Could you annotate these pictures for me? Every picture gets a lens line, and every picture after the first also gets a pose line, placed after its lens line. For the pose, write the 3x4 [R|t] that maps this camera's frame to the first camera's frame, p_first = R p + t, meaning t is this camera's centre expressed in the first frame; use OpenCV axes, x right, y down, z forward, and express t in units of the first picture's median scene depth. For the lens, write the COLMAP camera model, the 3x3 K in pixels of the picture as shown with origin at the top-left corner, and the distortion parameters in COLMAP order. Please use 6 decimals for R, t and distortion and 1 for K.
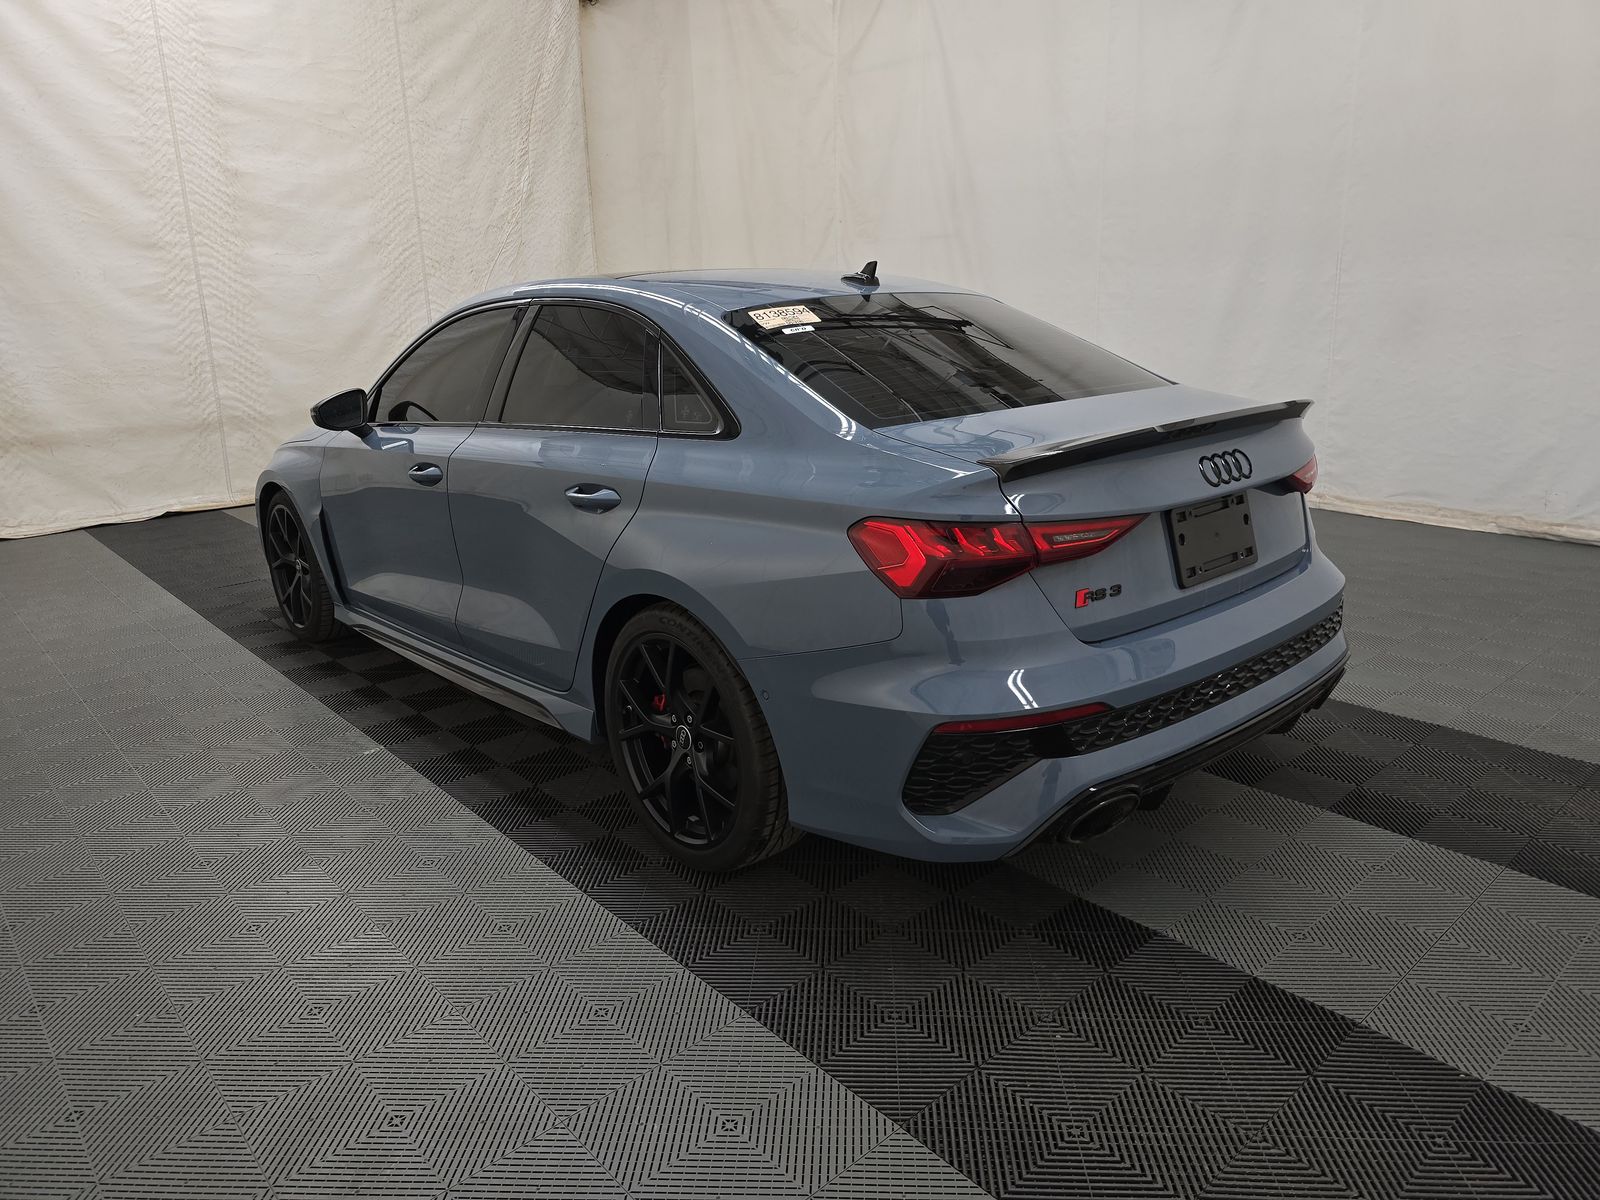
lens RADIAL K [[1073.8, 0, 869.1], [0, 1073.8, 573.8], [0, 0, 1]] dist [-0.001692, -0.021250]
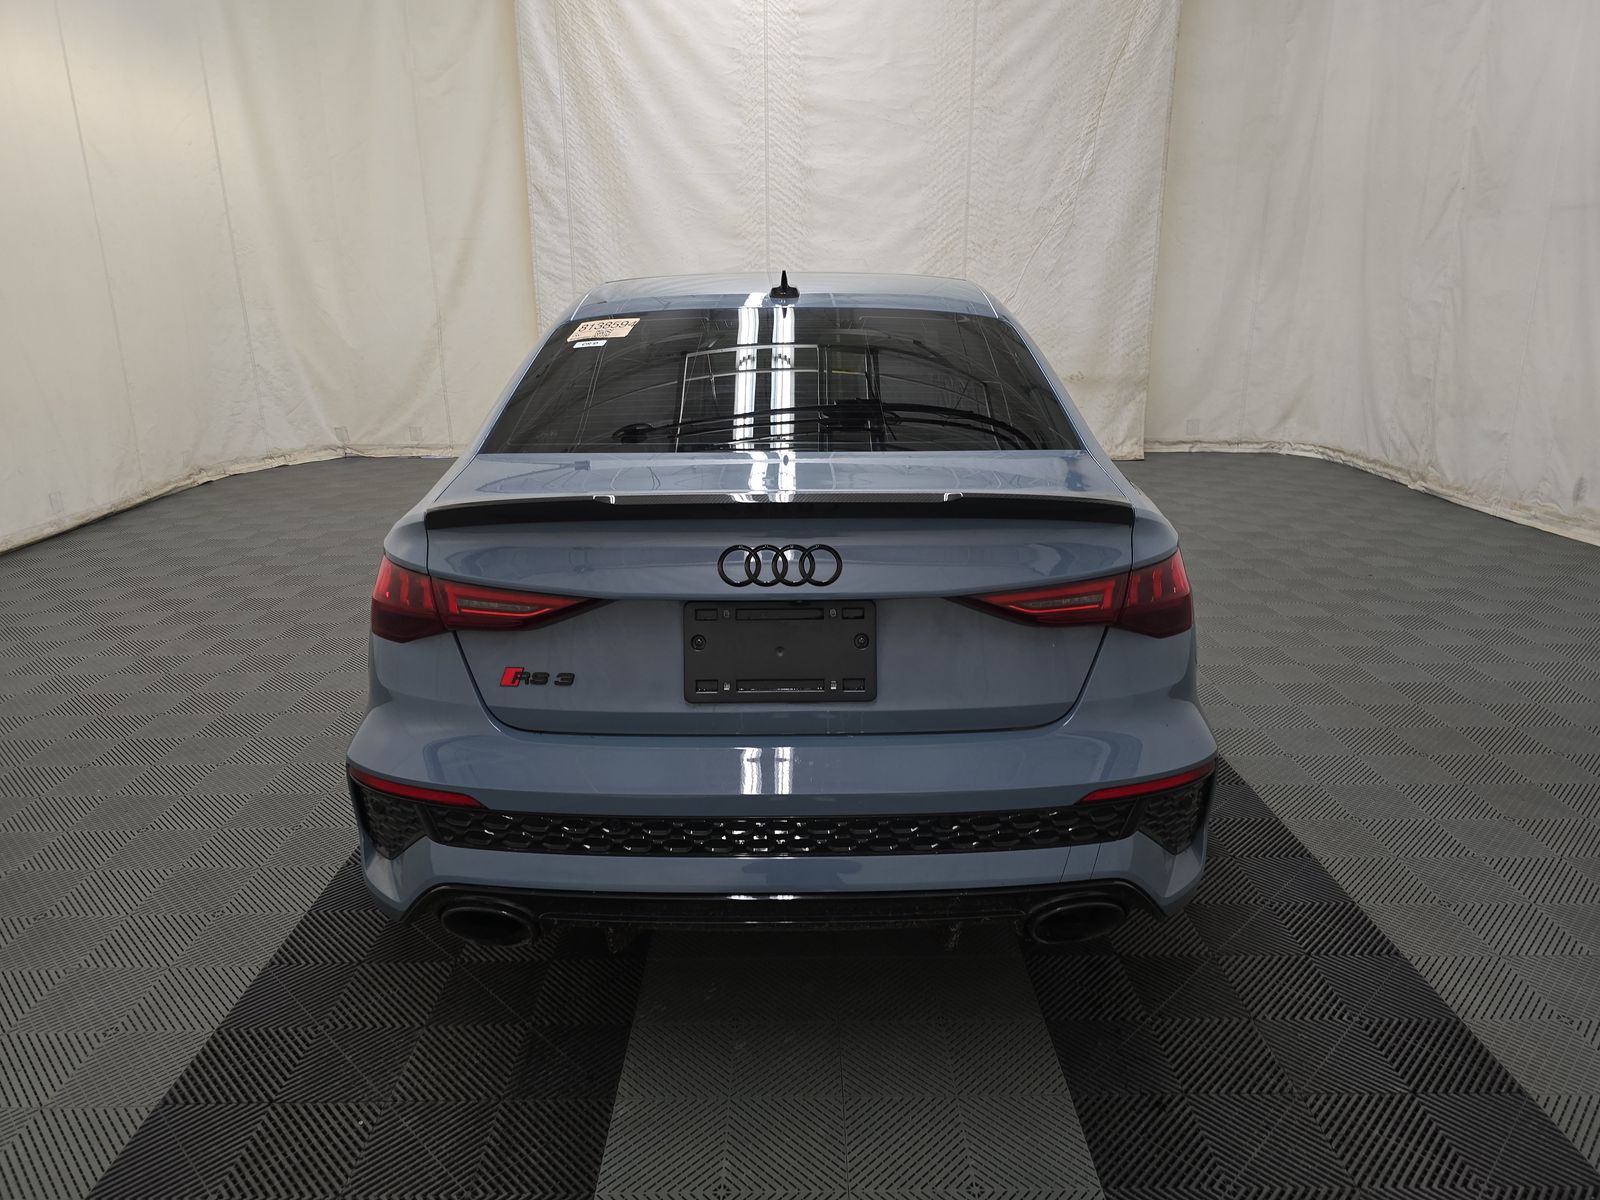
lens RADIAL K [[1073.8, 0, 790.1], [0, 1073.8, 603.8], [0, 0, 1]] dist [-0.001692, -0.021250]
pose [[0.720513, 0.210042, -0.660866, 0.256862], [-0.177110, 0.977155, 0.117472, -0.049258], [0.670442, 0.032406, 0.741254, 0.140279]]
